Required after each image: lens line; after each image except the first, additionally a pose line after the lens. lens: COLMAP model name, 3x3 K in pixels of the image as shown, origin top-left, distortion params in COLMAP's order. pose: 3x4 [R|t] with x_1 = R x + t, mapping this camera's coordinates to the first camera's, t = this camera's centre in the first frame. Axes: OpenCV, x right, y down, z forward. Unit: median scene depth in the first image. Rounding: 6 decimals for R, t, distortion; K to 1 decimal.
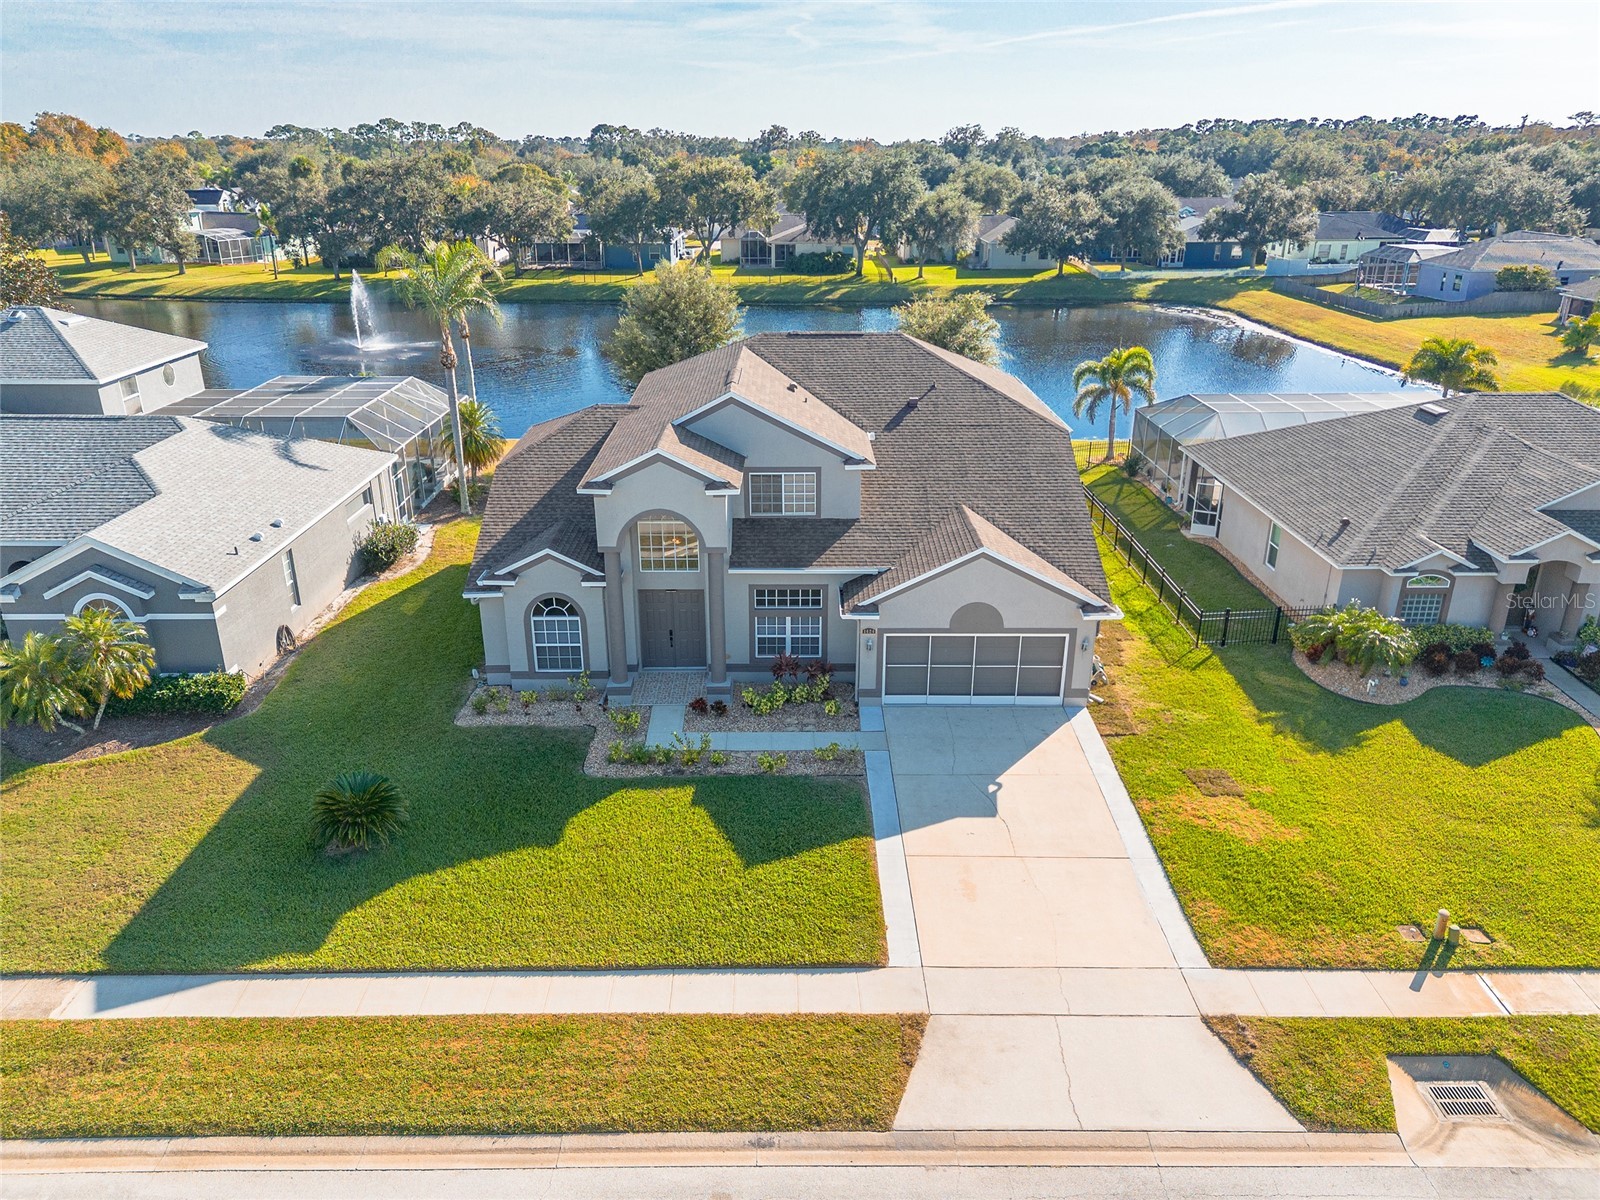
lens RADIAL K [[1129.7, 0, 797.1], [0, 1129.7, 601.0], [0, 0, 1]] dist [0.066328, -0.058539]
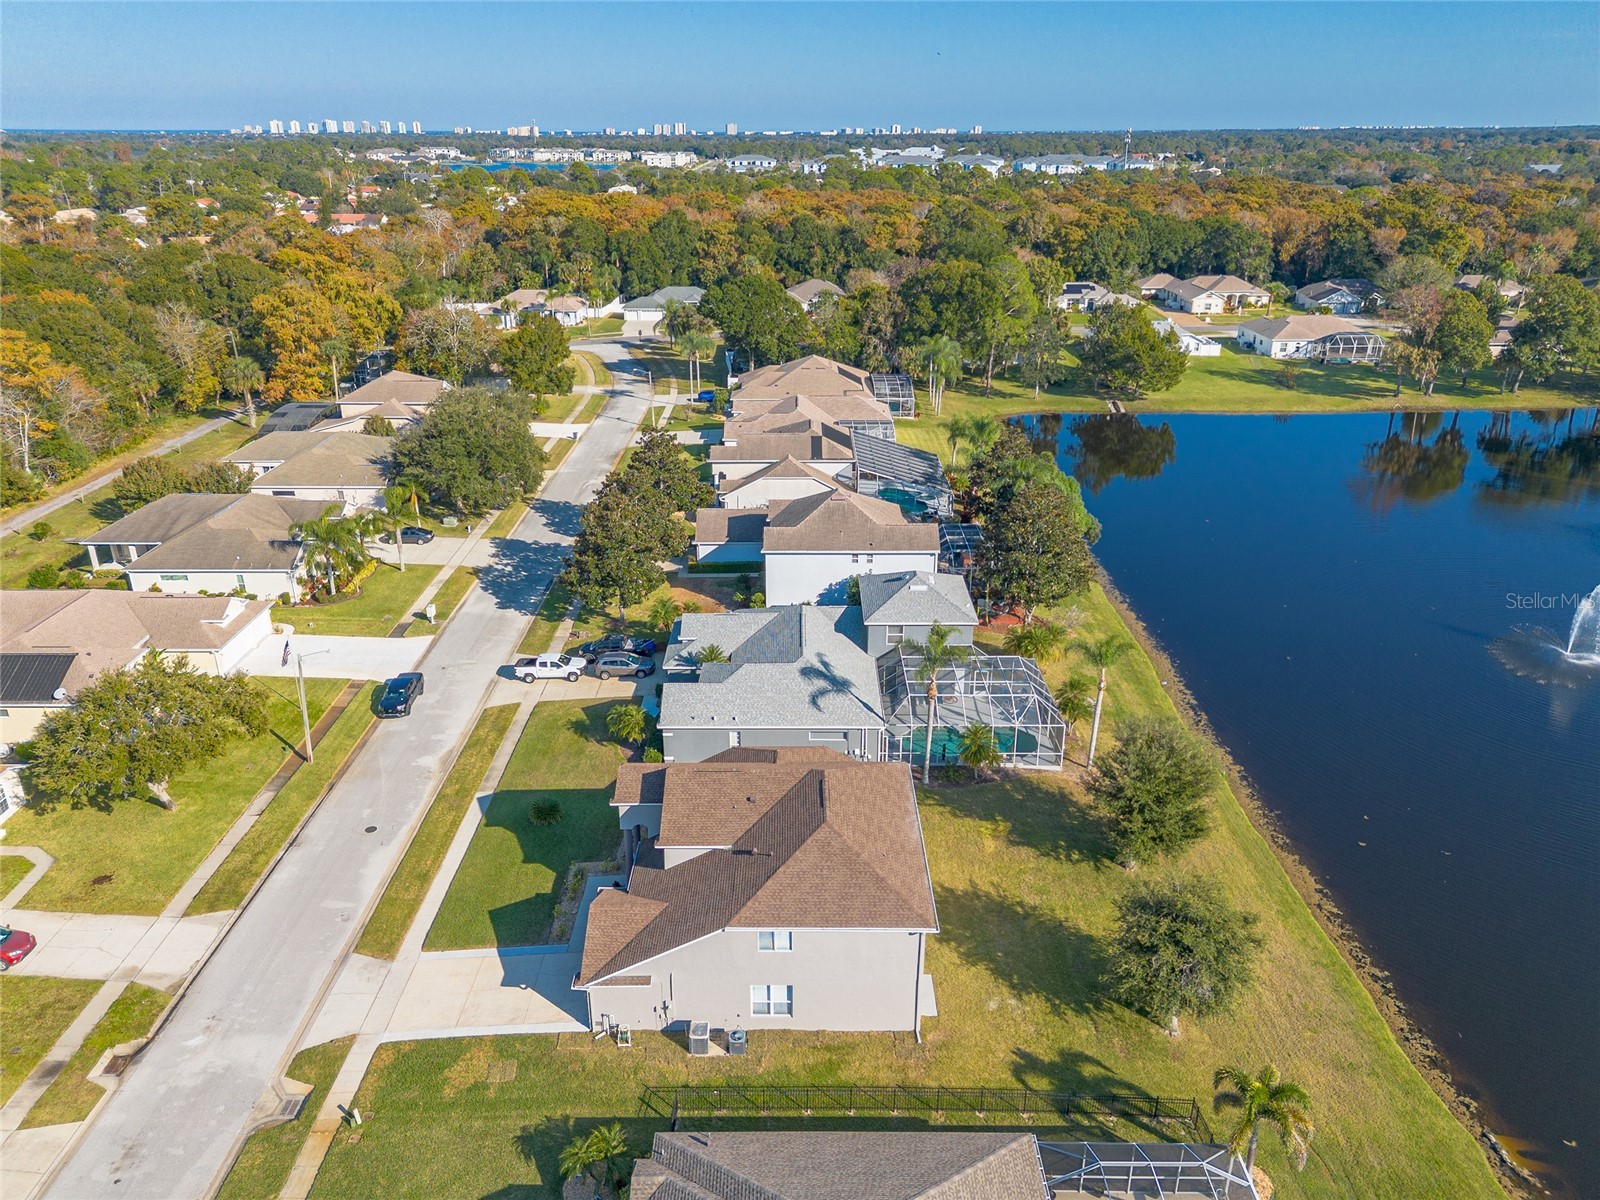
lens RADIAL K [[1129.7, 0, 797.1], [0, 1129.7, 601.0], [0, 0, 1]] dist [0.066328, -0.058539]
pose [[-0.009556, 0.381876, -0.924164, 1.619461], [-0.367476, 0.858195, 0.358416, -1.209187], [0.929984, 0.343033, 0.132129, 0.857629]]
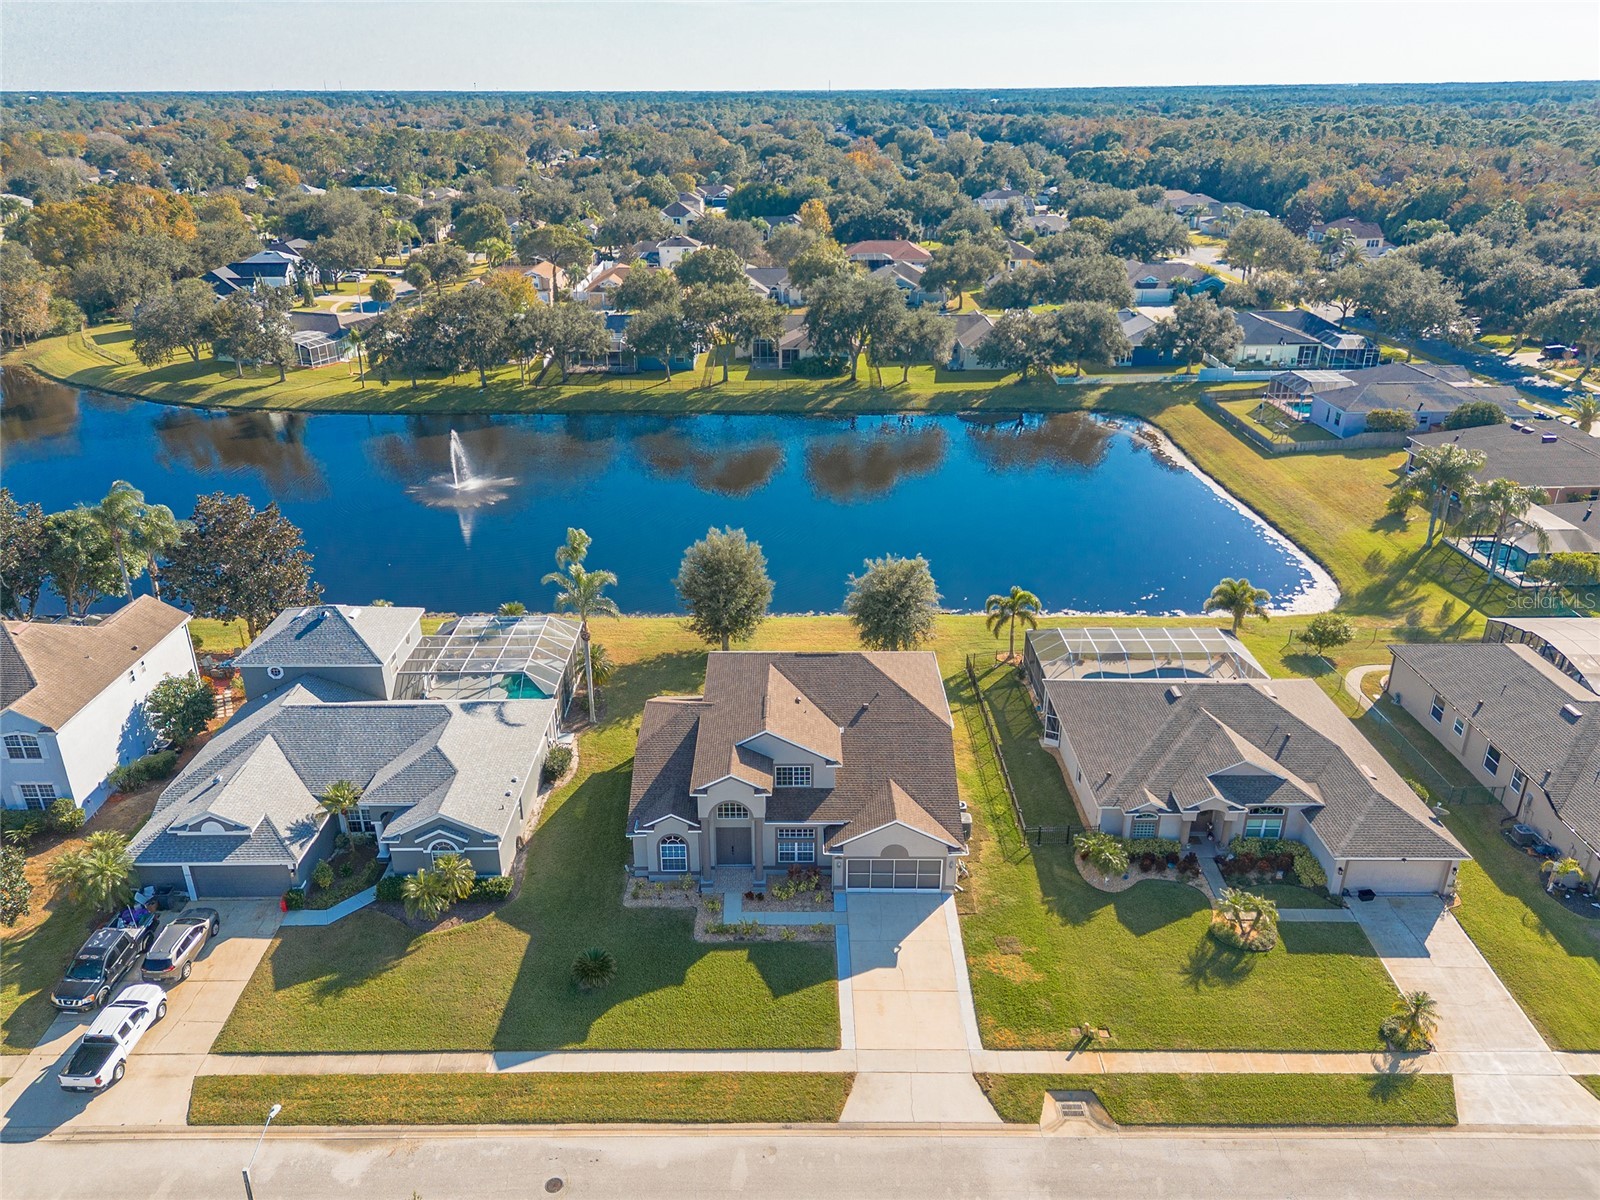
lens RADIAL K [[1139.7, 0, 786.9], [0, 1139.7, 603.4], [0, 0, 1]] dist [0.070721, -0.073364]
pose [[0.999918, -0.001948, -0.012672, 0.002000], [0.002463, 0.999168, 0.040707, -0.480691], [0.012582, -0.040734, 0.999091, -0.916098]]
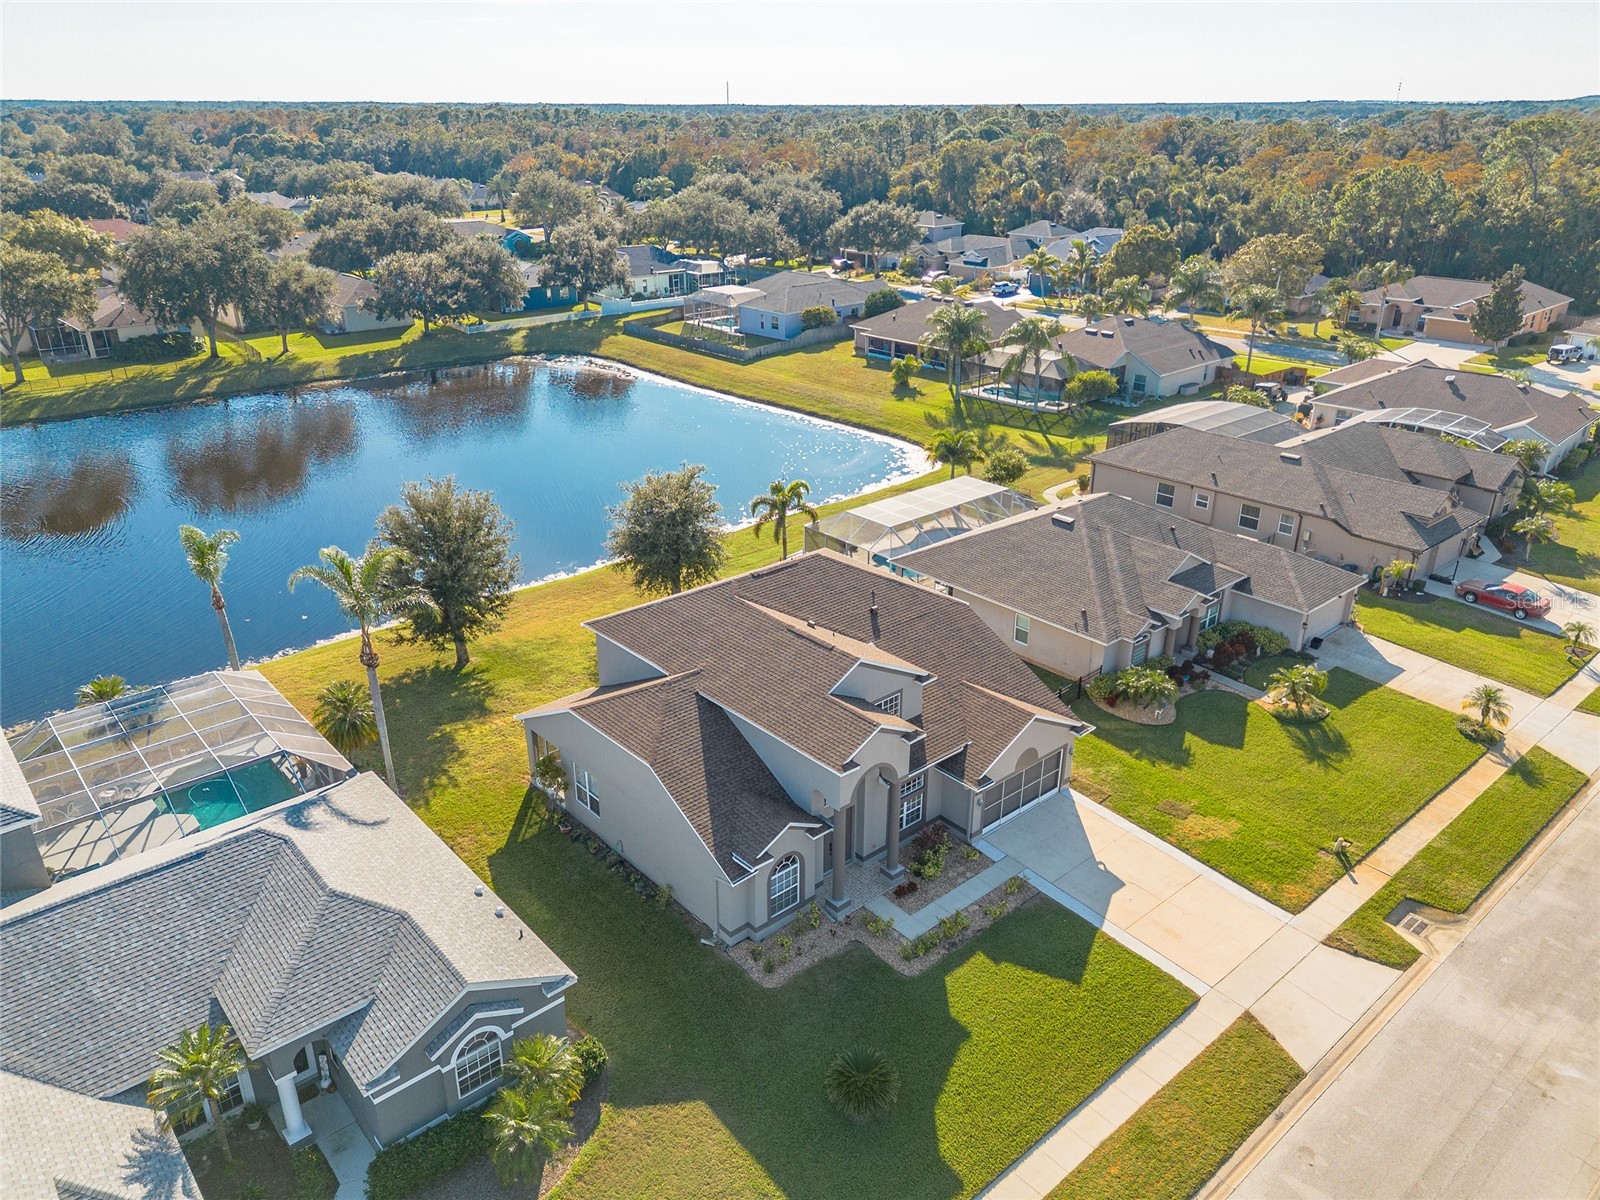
lens RADIAL K [[1129.7, 0, 797.1], [0, 1129.7, 601.0], [0, 0, 1]] dist [0.066328, -0.058539]
pose [[0.758315, -0.260683, 0.597498, -0.897209], [0.241198, 0.963716, 0.114343, -0.423901], [-0.605625, 0.057407, 0.793676, -0.013923]]
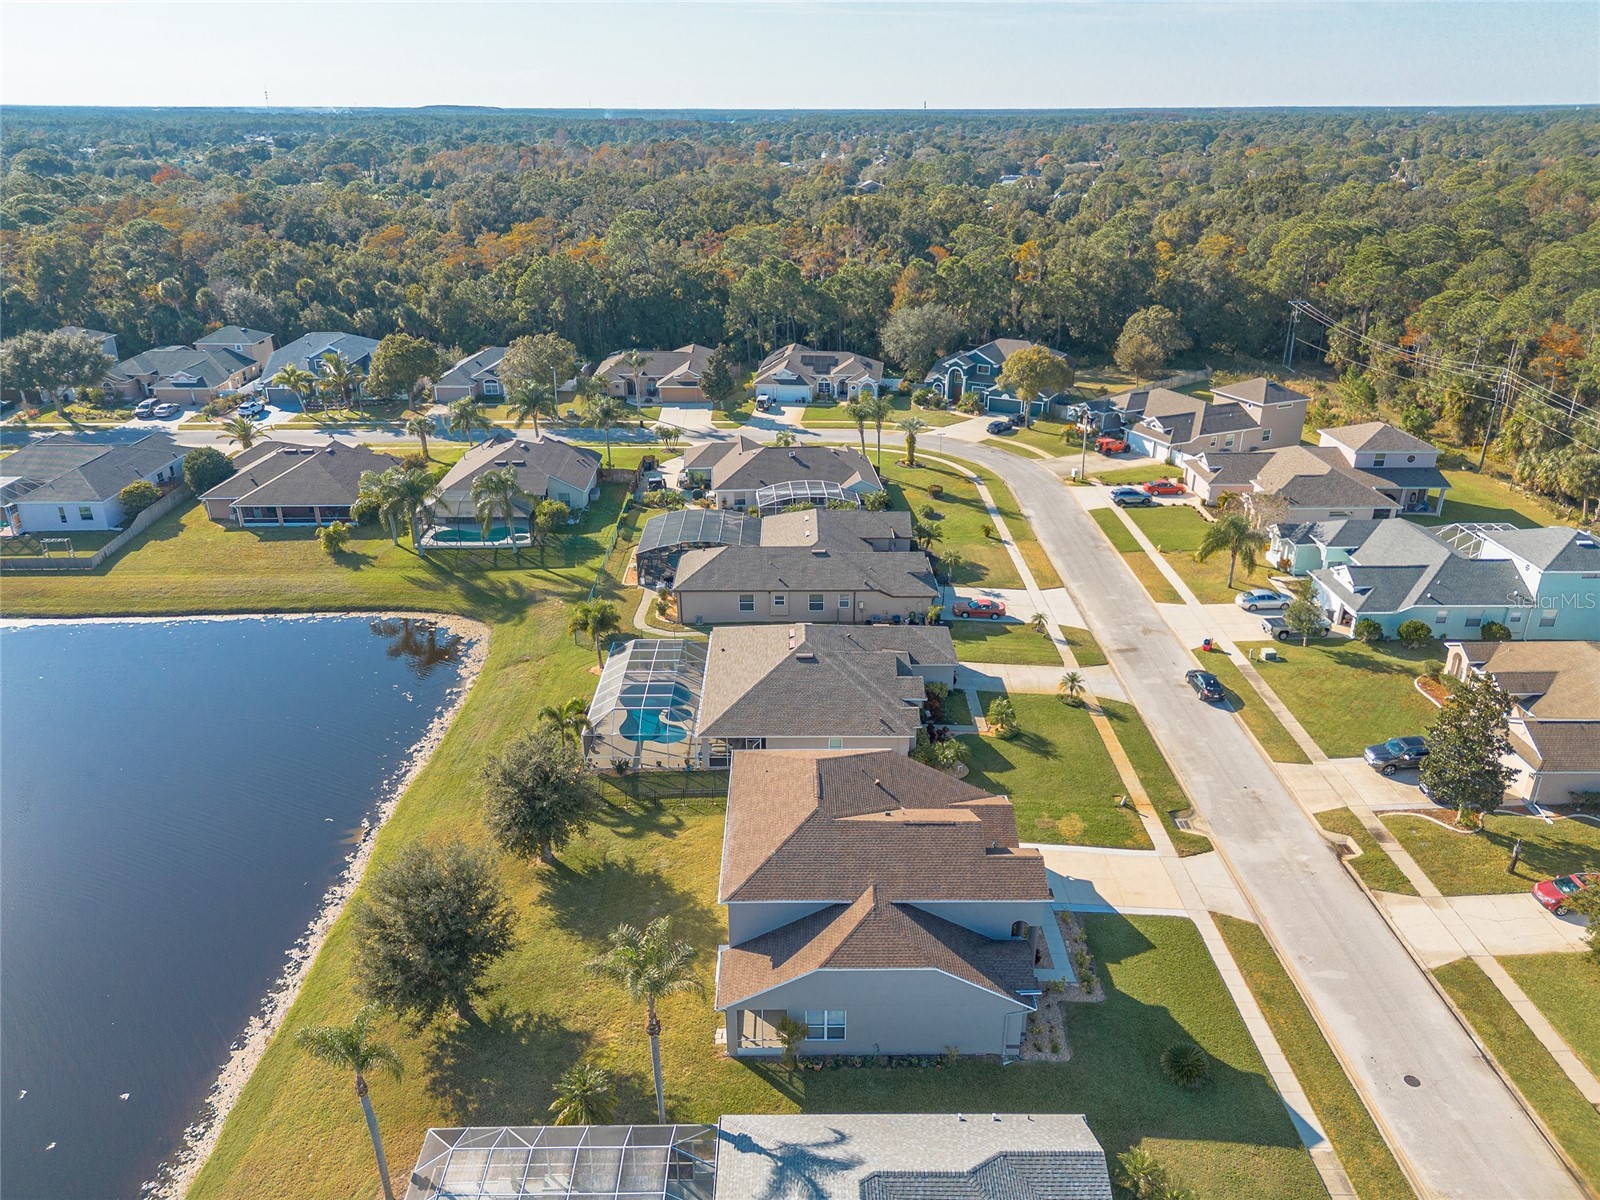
lens RADIAL K [[1129.7, 0, 797.1], [0, 1129.7, 601.0], [0, 0, 1]] dist [0.066328, -0.058539]
pose [[0.005467, -0.397239, 0.917699, -1.639678], [0.370669, 0.853143, 0.367086, -1.299225], [-0.928749, 0.338156, 0.151909, 0.879489]]
